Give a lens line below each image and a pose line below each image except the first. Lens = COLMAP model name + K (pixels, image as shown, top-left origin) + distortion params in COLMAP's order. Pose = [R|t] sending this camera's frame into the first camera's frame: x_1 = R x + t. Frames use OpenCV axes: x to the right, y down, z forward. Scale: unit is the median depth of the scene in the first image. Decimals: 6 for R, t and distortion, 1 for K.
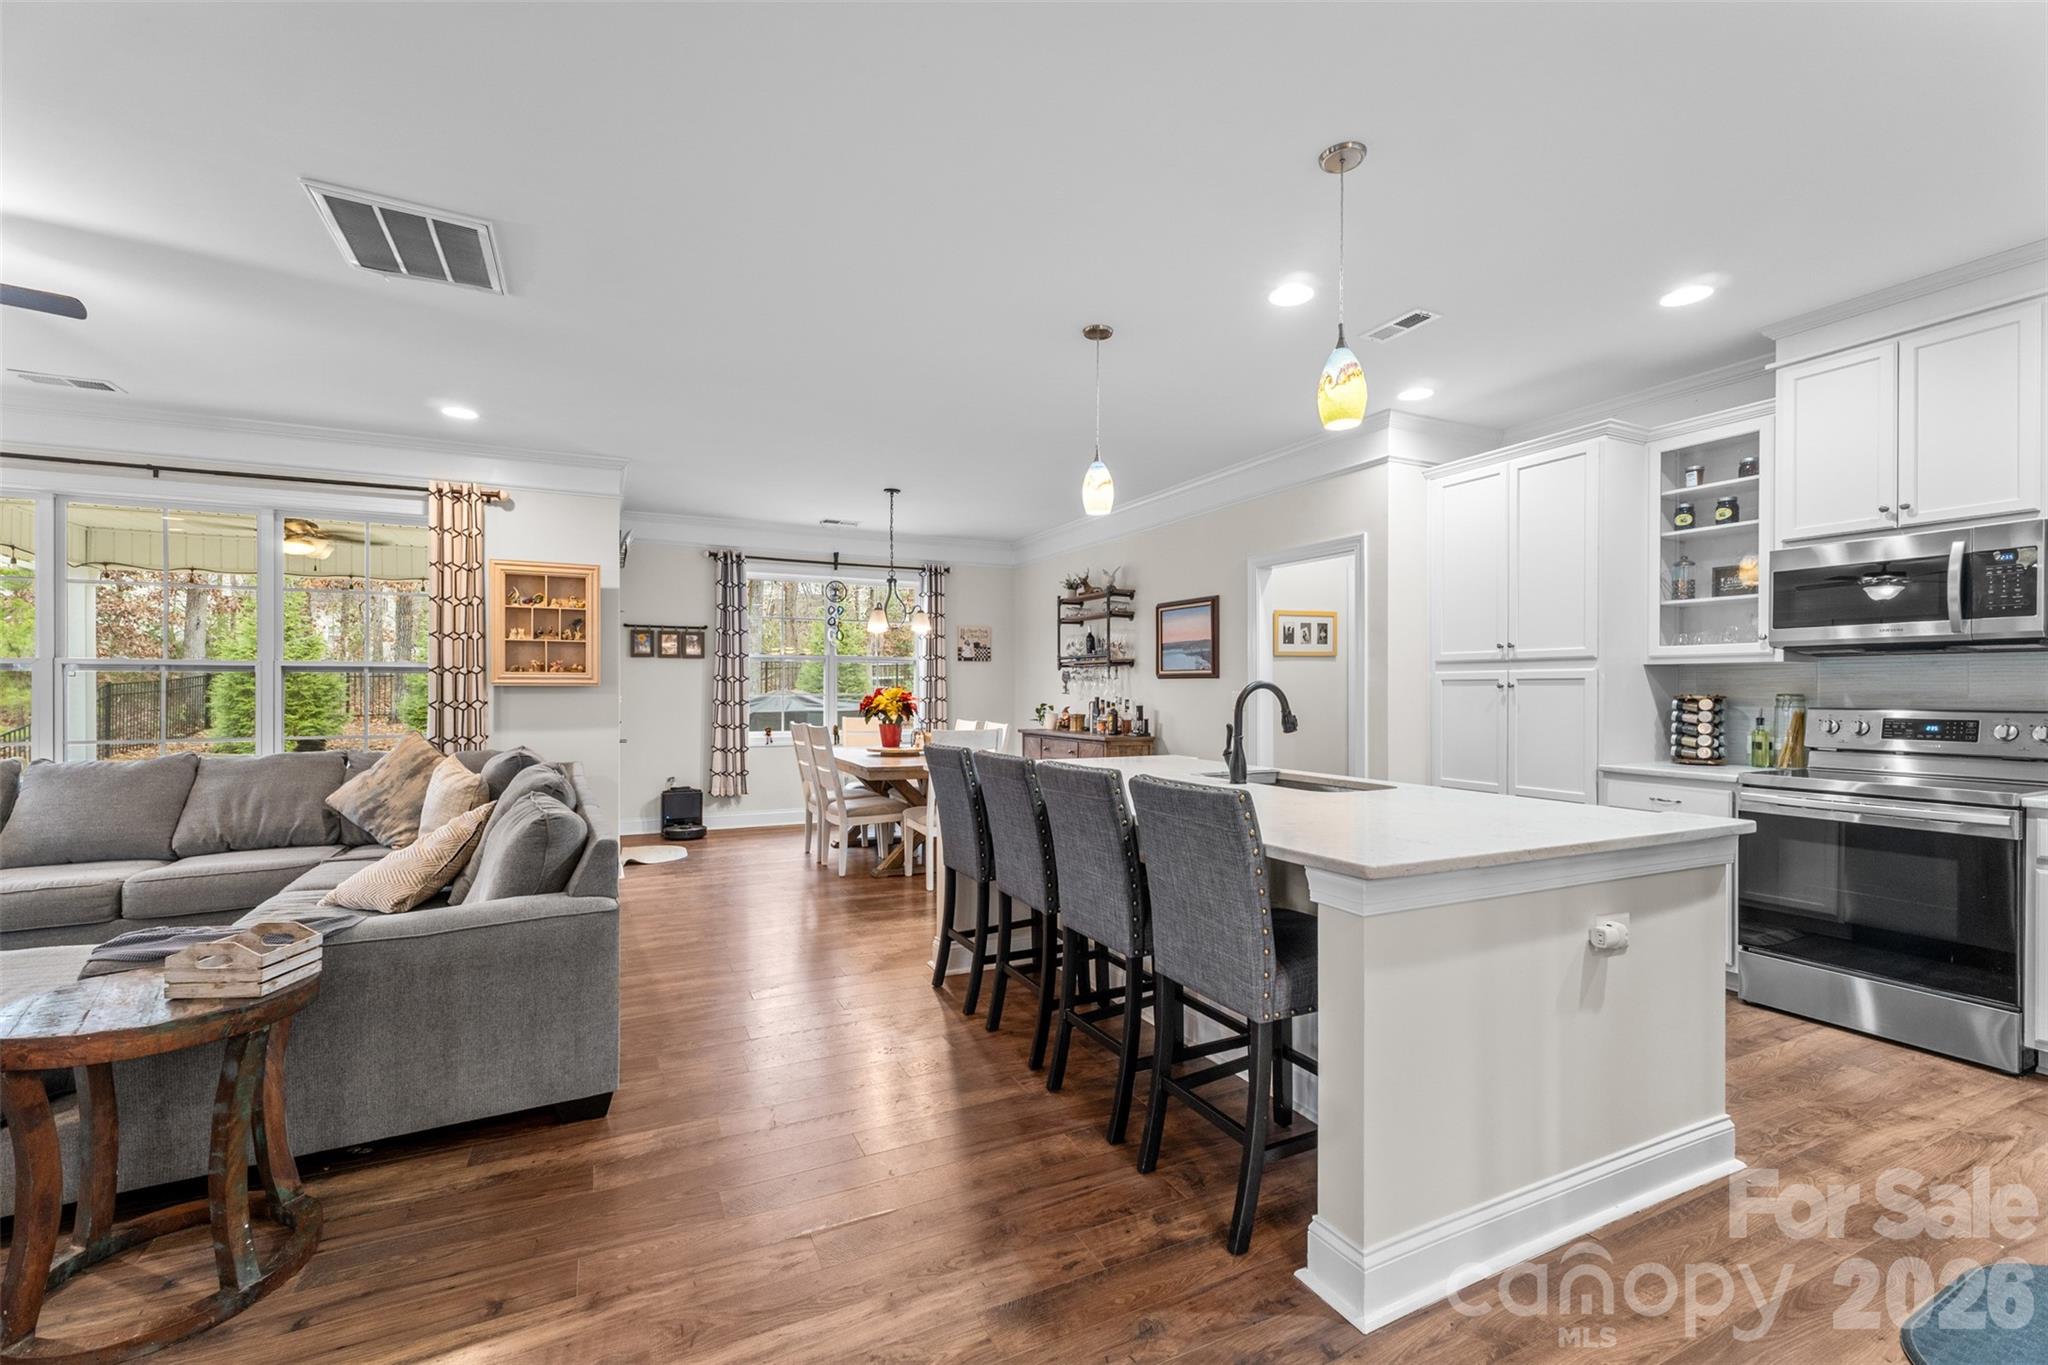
lens RADIAL K [[870.7, 0, 1024.6], [0, 870.7, 694.0], [0, 0, 1]] dist [0.008448, 0.000293]
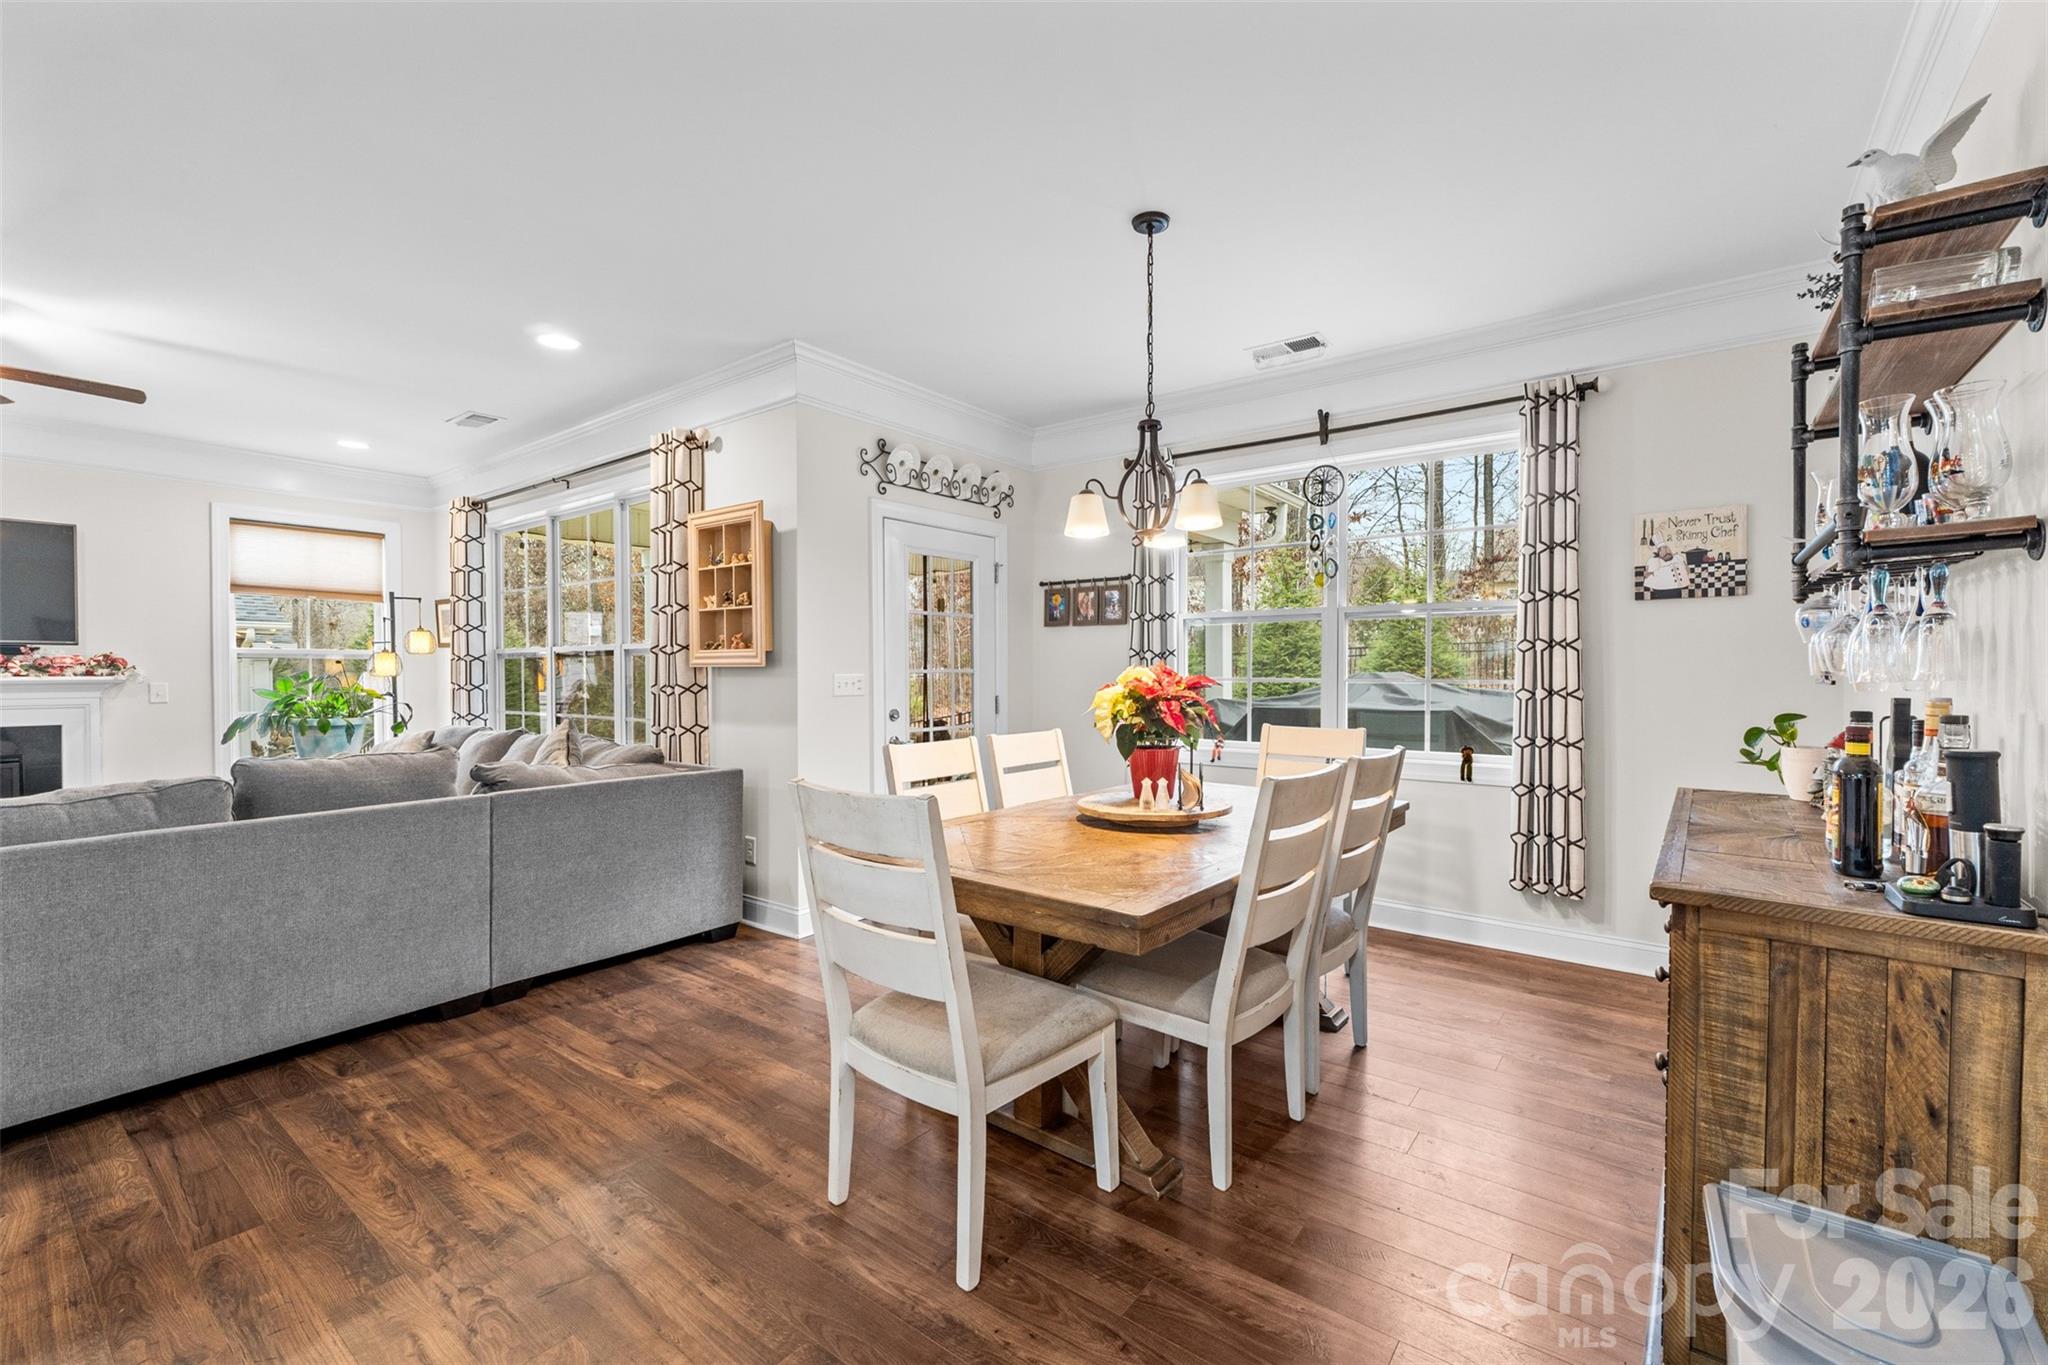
lens RADIAL K [[864.8, 0, 1022.1], [0, 864.8, 677.6], [0, 0, 1]] dist [0.005239, 0.000175]
pose [[0.445730, 0.005109, -0.895153, 0.249605], [-0.002538, 0.999987, 0.004444, -0.003850], [0.895164, 0.000291, 0.445738, 0.861497]]
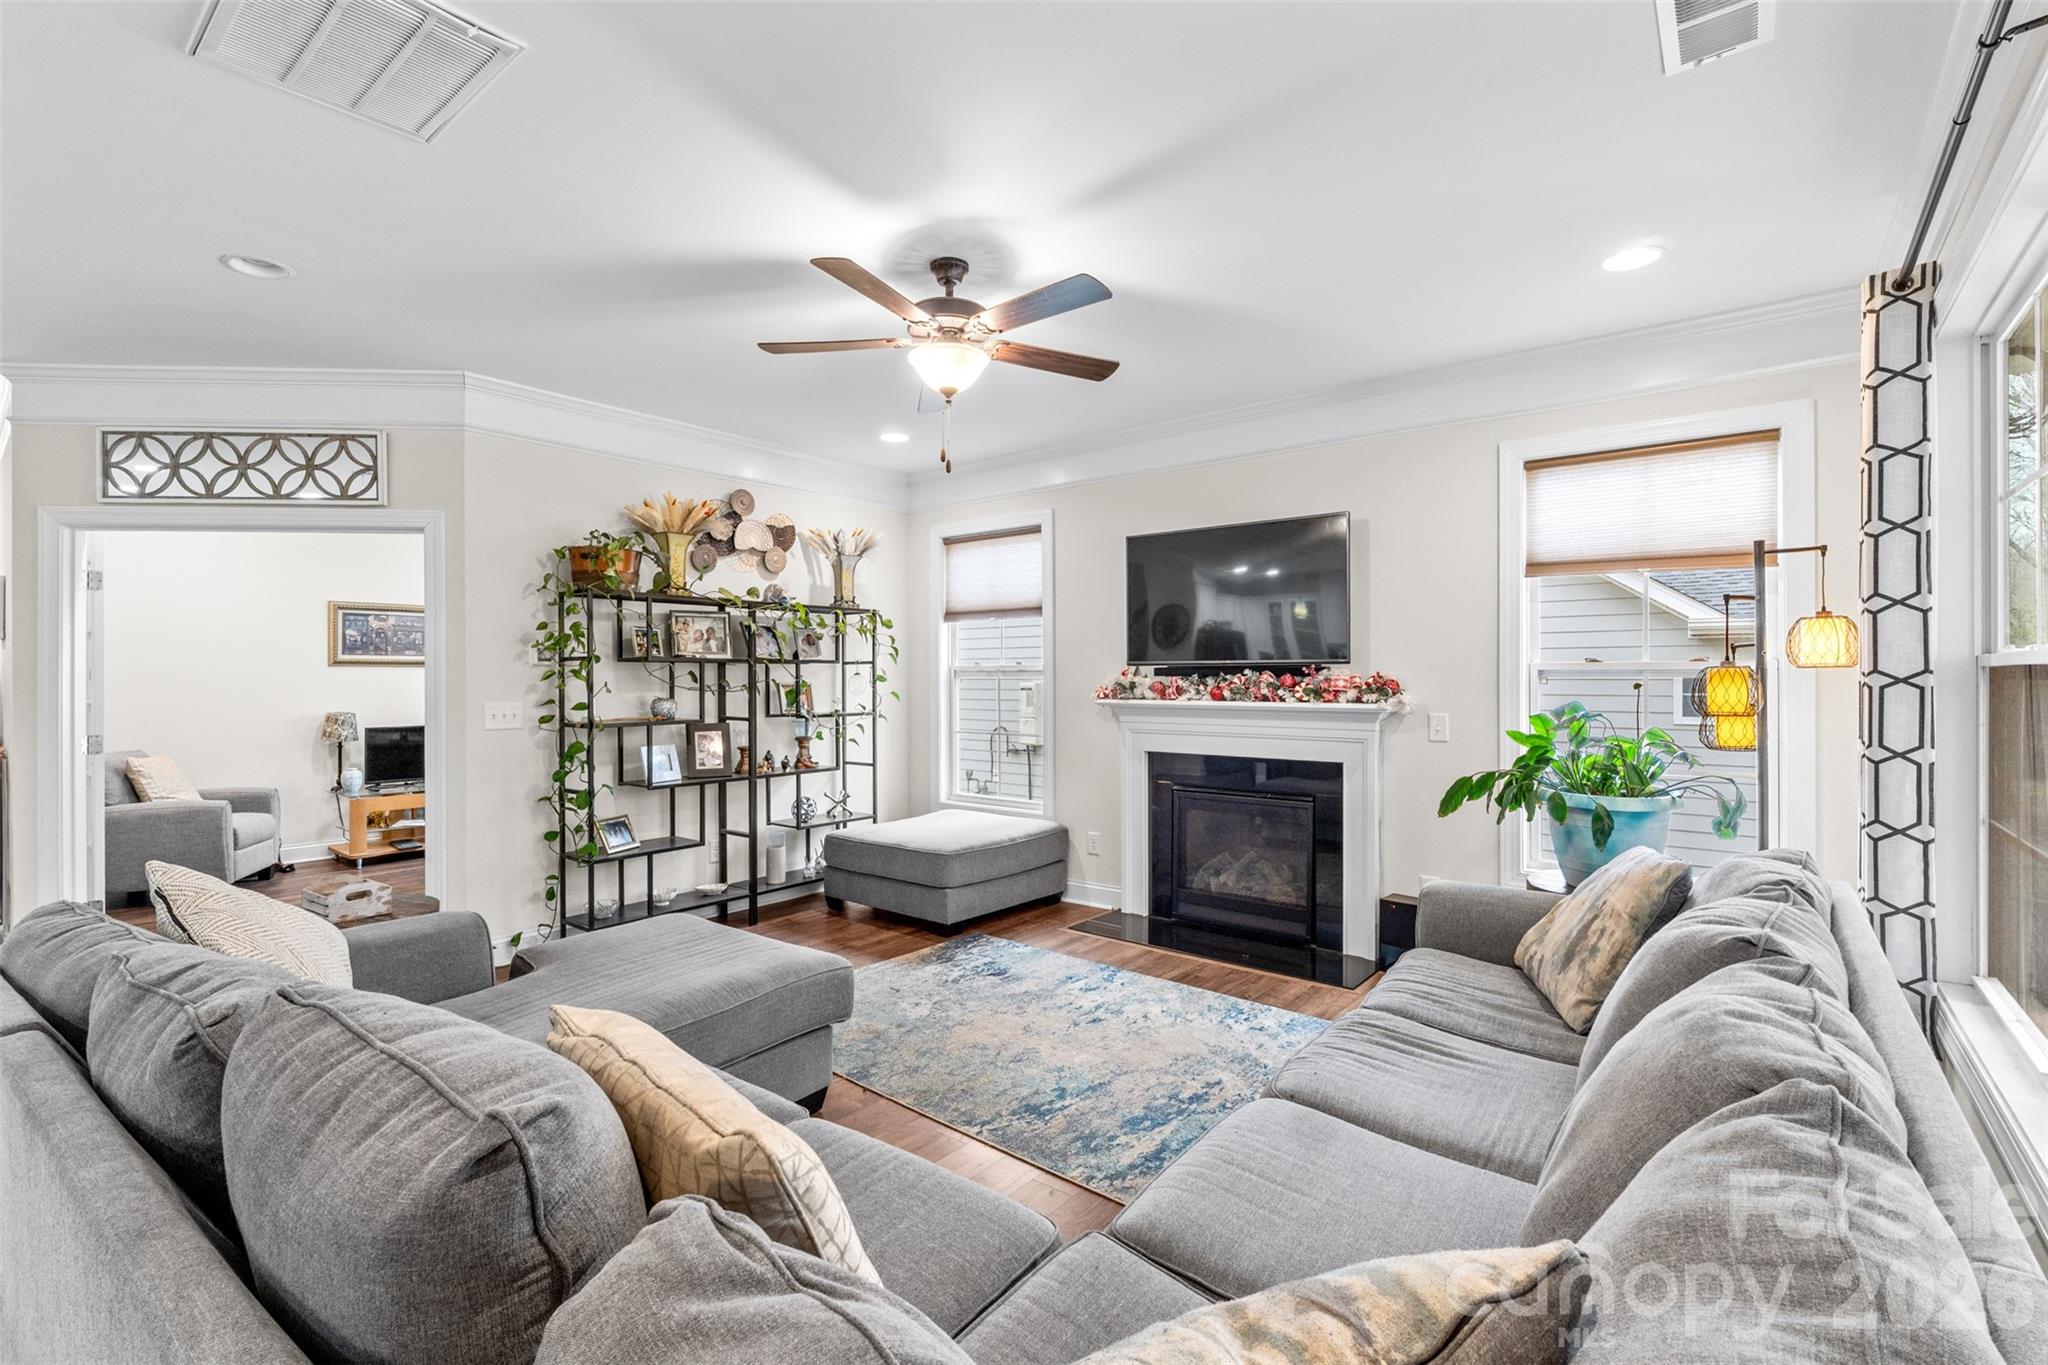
lens RADIAL K [[911.7, 0, 1018.1], [0, 911.7, 678.5], [0, 0, 1]] dist [-0.001855, -0.000259]
pose [[-0.909014, -0.000033, -0.416765, -0.441743], [-0.003736, 0.999960, 0.008069, -0.024167], [0.416749, 0.008891, -0.908978, 0.954826]]
